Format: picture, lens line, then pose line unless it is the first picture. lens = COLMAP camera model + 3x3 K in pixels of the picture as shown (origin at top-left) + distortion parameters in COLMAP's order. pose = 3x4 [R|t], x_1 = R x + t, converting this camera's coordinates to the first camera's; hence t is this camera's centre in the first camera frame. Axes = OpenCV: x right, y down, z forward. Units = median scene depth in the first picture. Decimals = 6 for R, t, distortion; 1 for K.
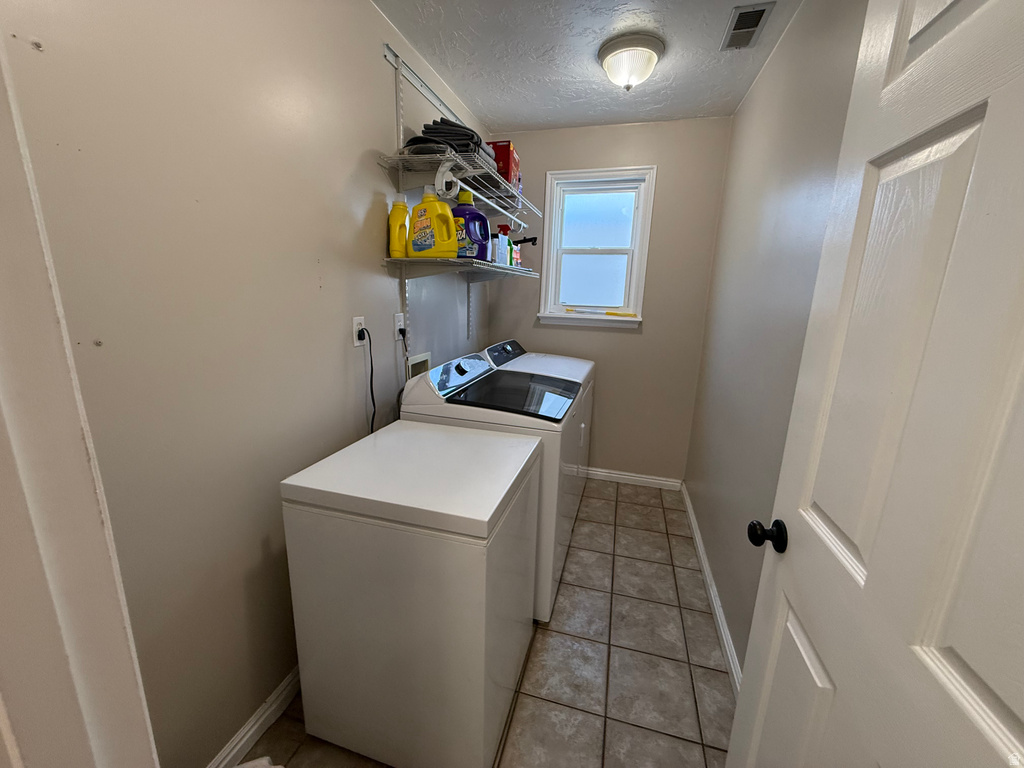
lens RADIAL K [[406.6, 0, 510.8], [0, 406.6, 384.0], [0, 0, 1]] dist [0.001097, -0.000610]
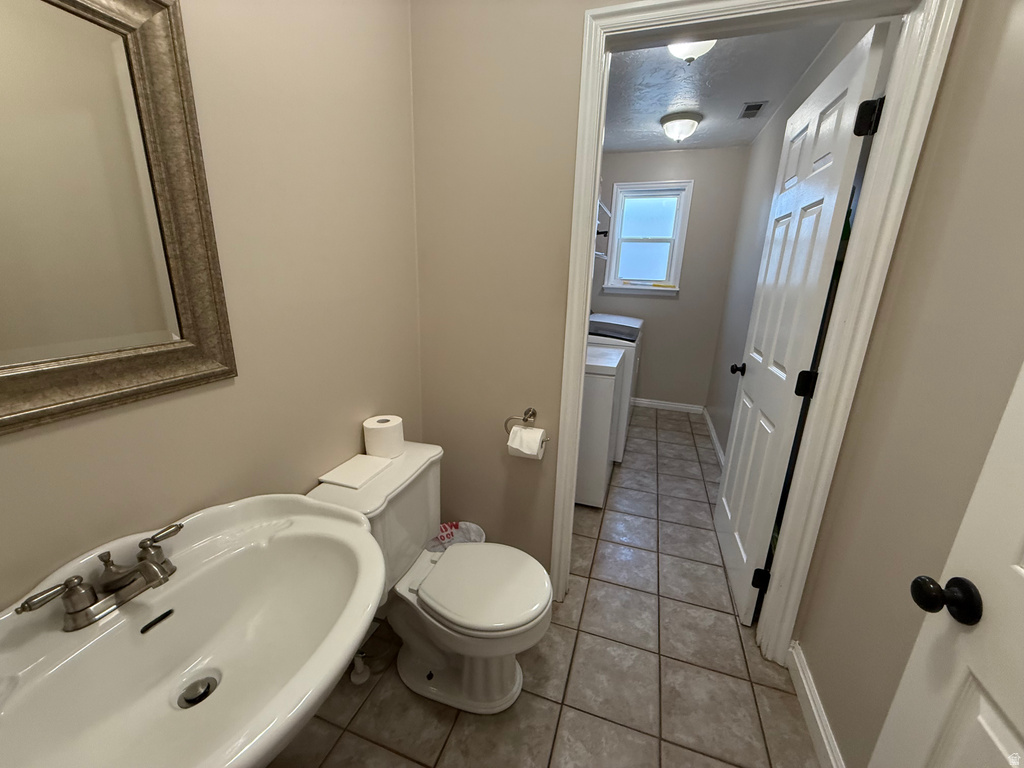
lens RADIAL K [[406.6, 0, 510.9], [0, 406.6, 382.1], [0, 0, 1]] dist [0.001097, -0.000610]
pose [[0.998401, 0.018663, -0.053361, -0.200185], [-0.016432, 0.998985, 0.041947, 0.126089], [0.054090, -0.041003, 0.997694, -0.505768]]
